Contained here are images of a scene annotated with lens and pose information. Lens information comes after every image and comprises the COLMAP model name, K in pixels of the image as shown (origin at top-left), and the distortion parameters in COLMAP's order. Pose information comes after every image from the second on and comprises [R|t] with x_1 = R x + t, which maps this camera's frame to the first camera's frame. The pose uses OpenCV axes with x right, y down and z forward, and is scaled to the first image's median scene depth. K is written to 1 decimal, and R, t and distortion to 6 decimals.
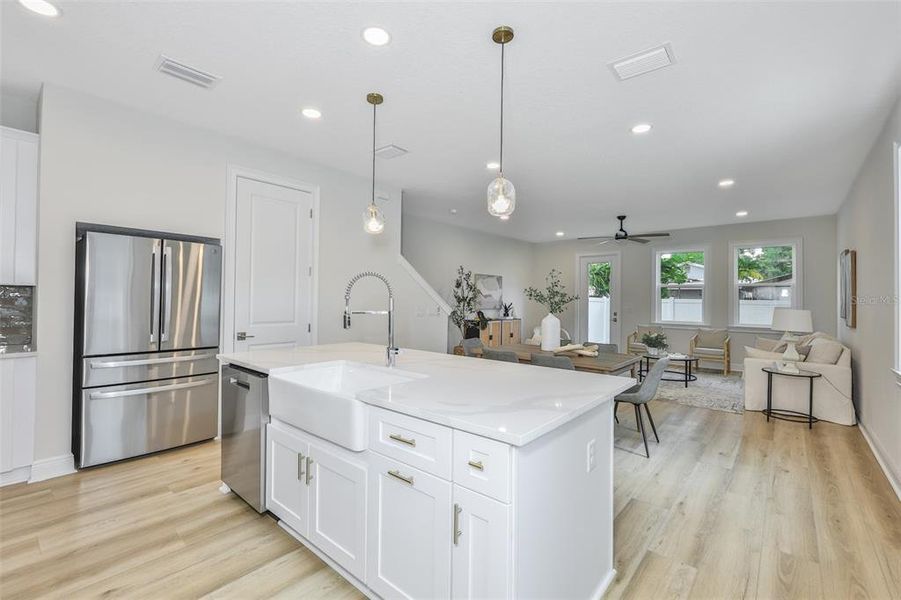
lens RADIAL K [[406.1, 0, 447.4], [0, 406.1, 293.7], [0, 0, 1]] dist [0.000965, 0.000178]
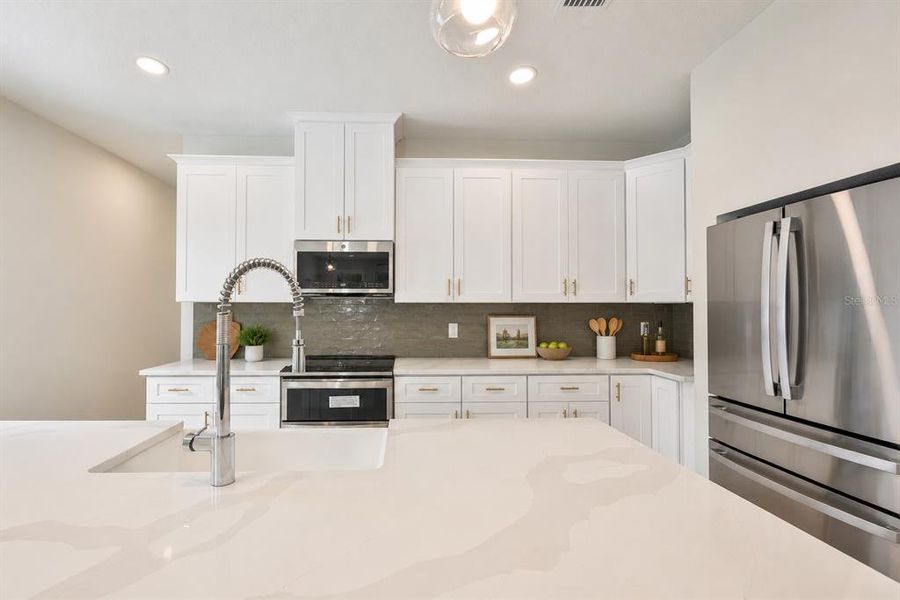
lens RADIAL K [[384.0, 0, 422.8], [0, 384.0, 304.4], [0, 0, 1]] dist [0.000455, 0.000016]
pose [[-0.737209, -0.020442, -0.675356, -0.014385], [0.000467, 0.999527, -0.030765, 0.007615], [0.675665, -0.022995, -0.736850, 0.719357]]
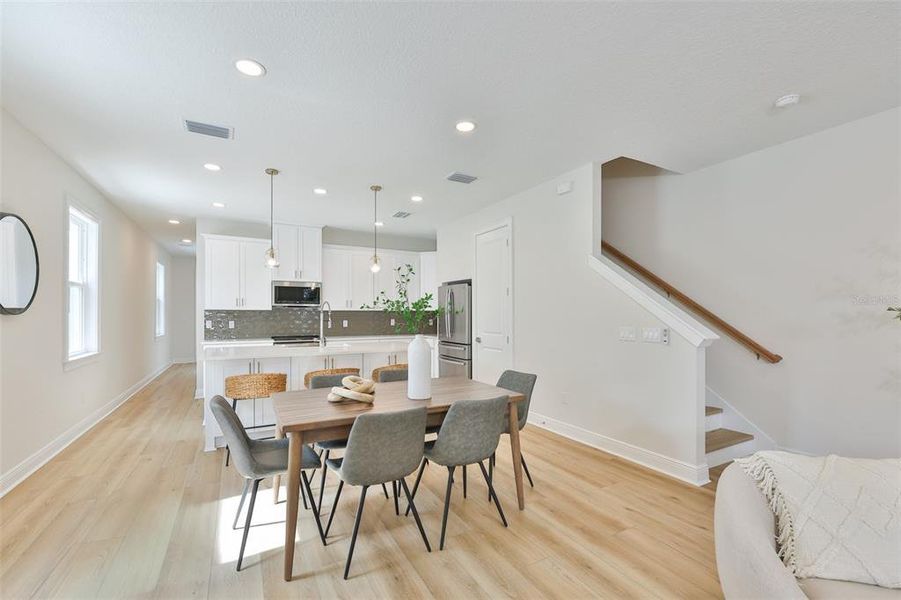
lens RADIAL K [[380.9, 0, 442.8], [0, 380.9, 312.4], [0, 0, 1]] dist [0.000634, -0.000055]
pose [[-0.368021, -0.017457, -0.929653, 0.697727], [0.008522, 0.999718, -0.022146, 0.025637], [0.929778, -0.016073, -0.367769, 1.125981]]
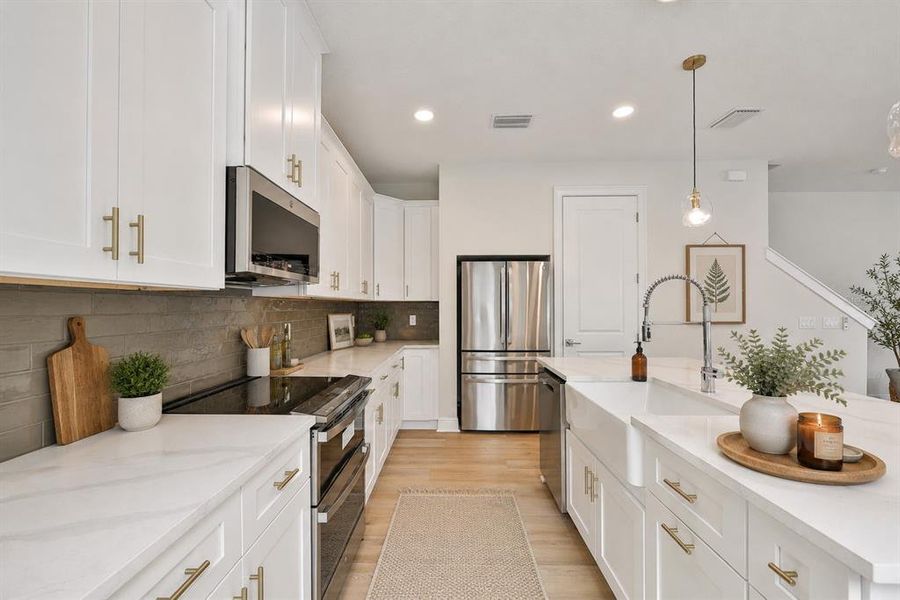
lens RADIAL K [[384.0, 0, 422.8], [0, 384.0, 304.4], [0, 0, 1]] dist [0.000455, 0.000016]
pose [[0.625311, -0.019400, -0.780135, 0.041646], [0.022182, 0.999729, -0.007081, 0.001079], [0.780060, -0.012877, 0.625572, 0.045698]]
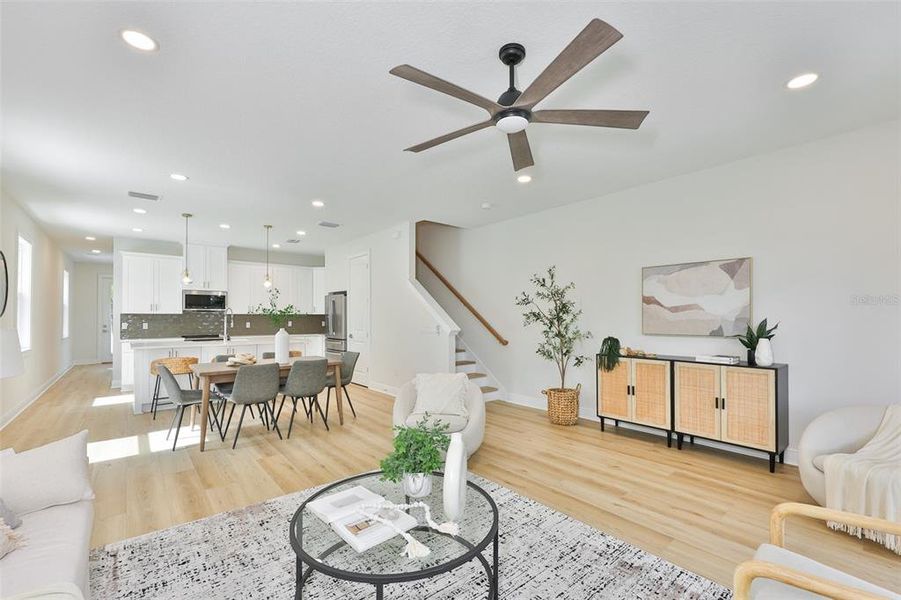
lens RADIAL K [[384.7, 0, 434.9], [0, 384.7, 311.7], [0, 0, 1]] dist [-0.000537, 0.000098]
pose [[-0.196326, -0.026002, -0.980194, 1.064386], [0.012424, 0.999502, -0.029003, 0.034257], [0.980460, -0.017872, -0.195905, 1.447619]]
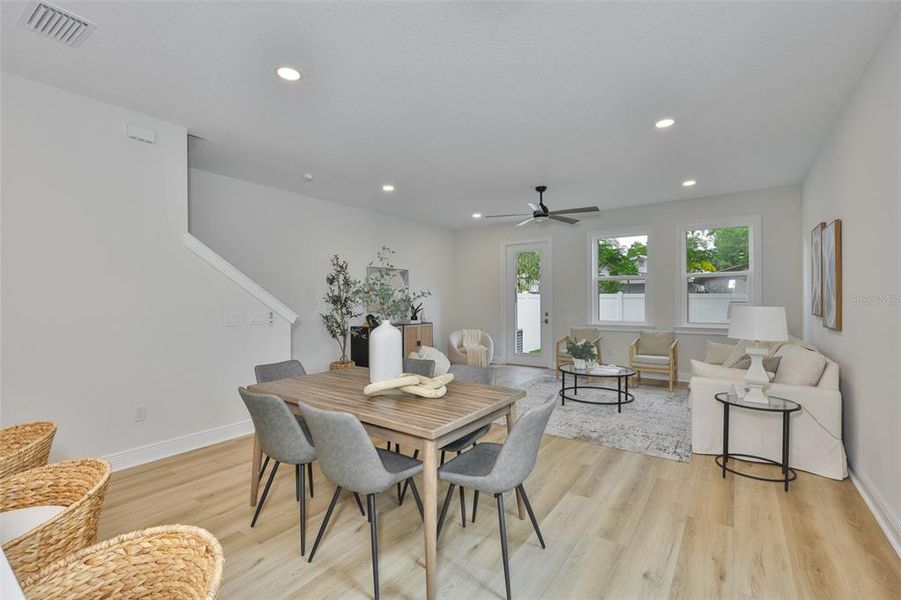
lens RADIAL K [[411.4, 0, 450.5], [0, 411.4, 300.0], [0, 0, 1]] dist [0.001030, 0.000195]
pose [[0.995792, -0.017848, 0.089889, 0.270403], [0.016448, 0.999732, 0.016288, 0.009034], [-0.090156, -0.014741, 0.995819, 0.351224]]
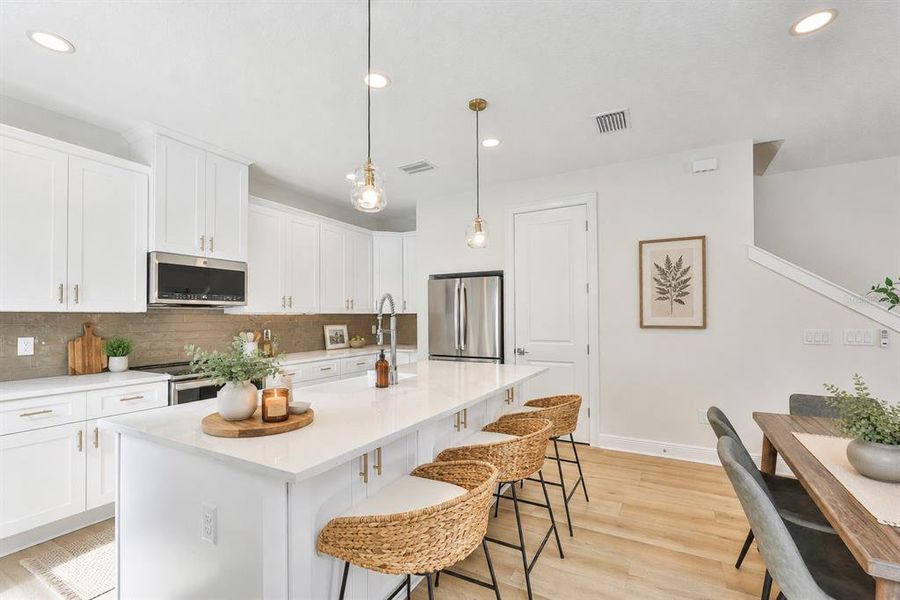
lens RADIAL K [[384.2, 0, 448.4], [0, 384.2, 311.2], [0, 0, 1]] dist [-0.000617, -0.000052]
pose [[0.192750, -0.030809, -0.980764, 0.420708], [0.025013, 0.999336, -0.026477, 0.011657], [0.980929, -0.019429, 0.193393, 0.475079]]
